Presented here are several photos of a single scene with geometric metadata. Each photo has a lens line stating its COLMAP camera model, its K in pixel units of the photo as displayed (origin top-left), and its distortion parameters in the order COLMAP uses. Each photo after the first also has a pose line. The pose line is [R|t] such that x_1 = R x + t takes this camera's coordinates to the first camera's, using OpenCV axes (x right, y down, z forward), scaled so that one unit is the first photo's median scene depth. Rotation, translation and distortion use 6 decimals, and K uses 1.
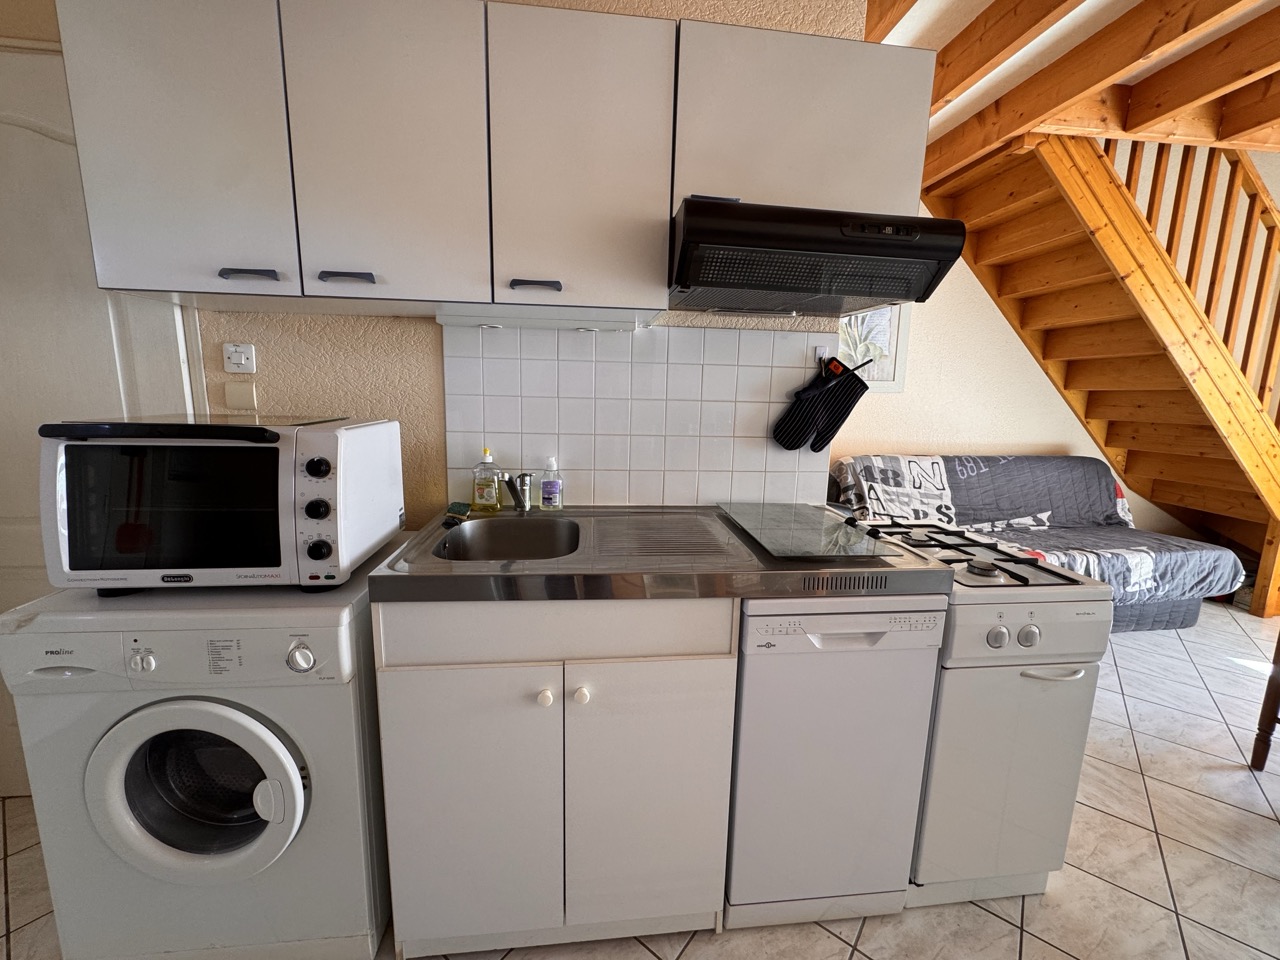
lens RADIAL K [[511.7, 0, 642.1], [0, 511.7, 480.7], [0, 0, 1]] dist [0.000385, -0.000153]
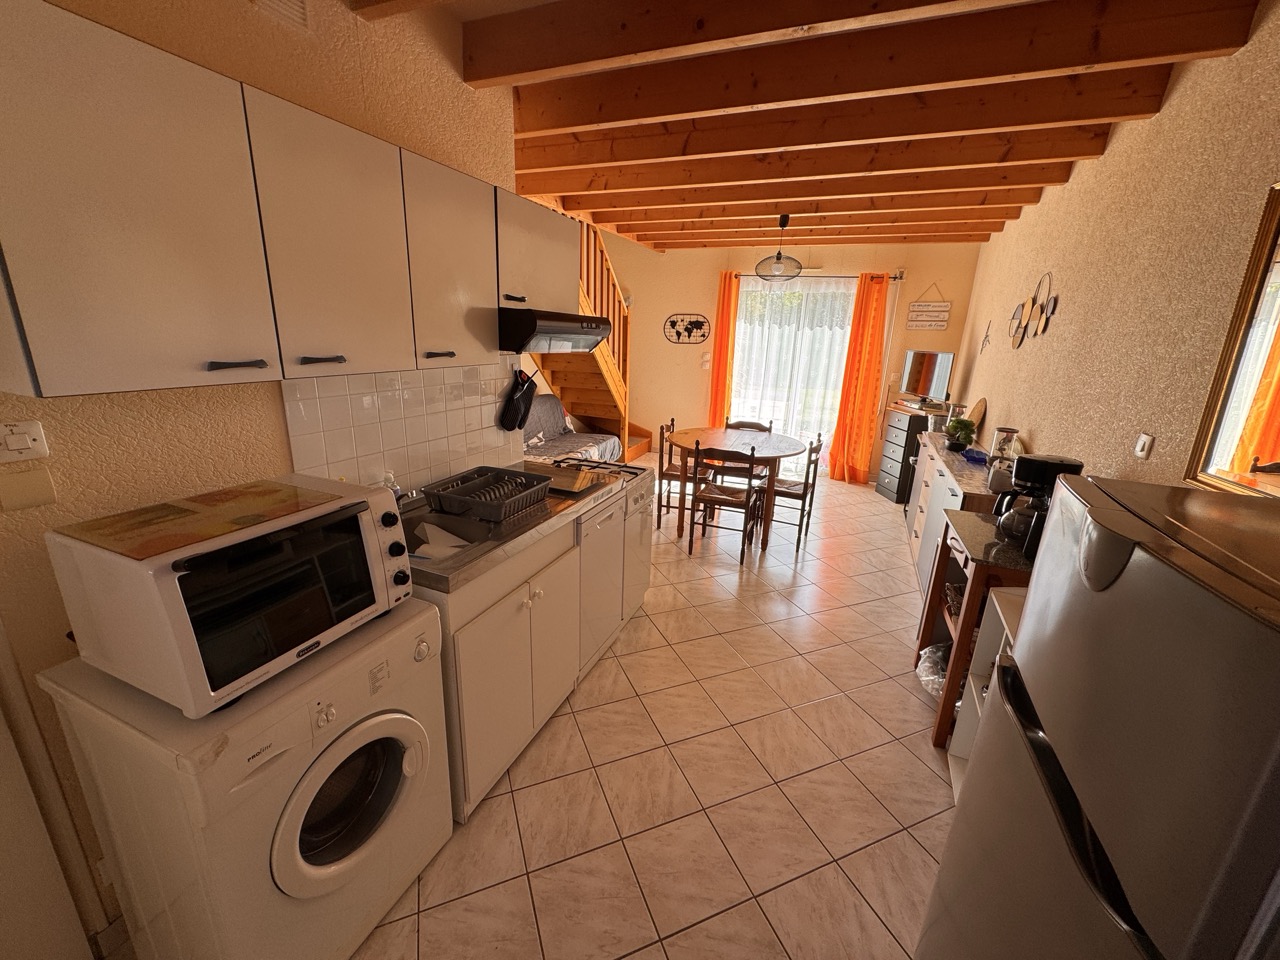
lens RADIAL K [[511.7, 0, 646.3], [0, 511.7, 480.9], [0, 0, 1]] dist [0.000385, -0.000153]
pose [[0.476649, -0.254239, 0.841528, -0.974615], [0.128756, 0.967134, 0.219258, -0.225381], [-0.869614, 0.003843, 0.493718, -0.156330]]
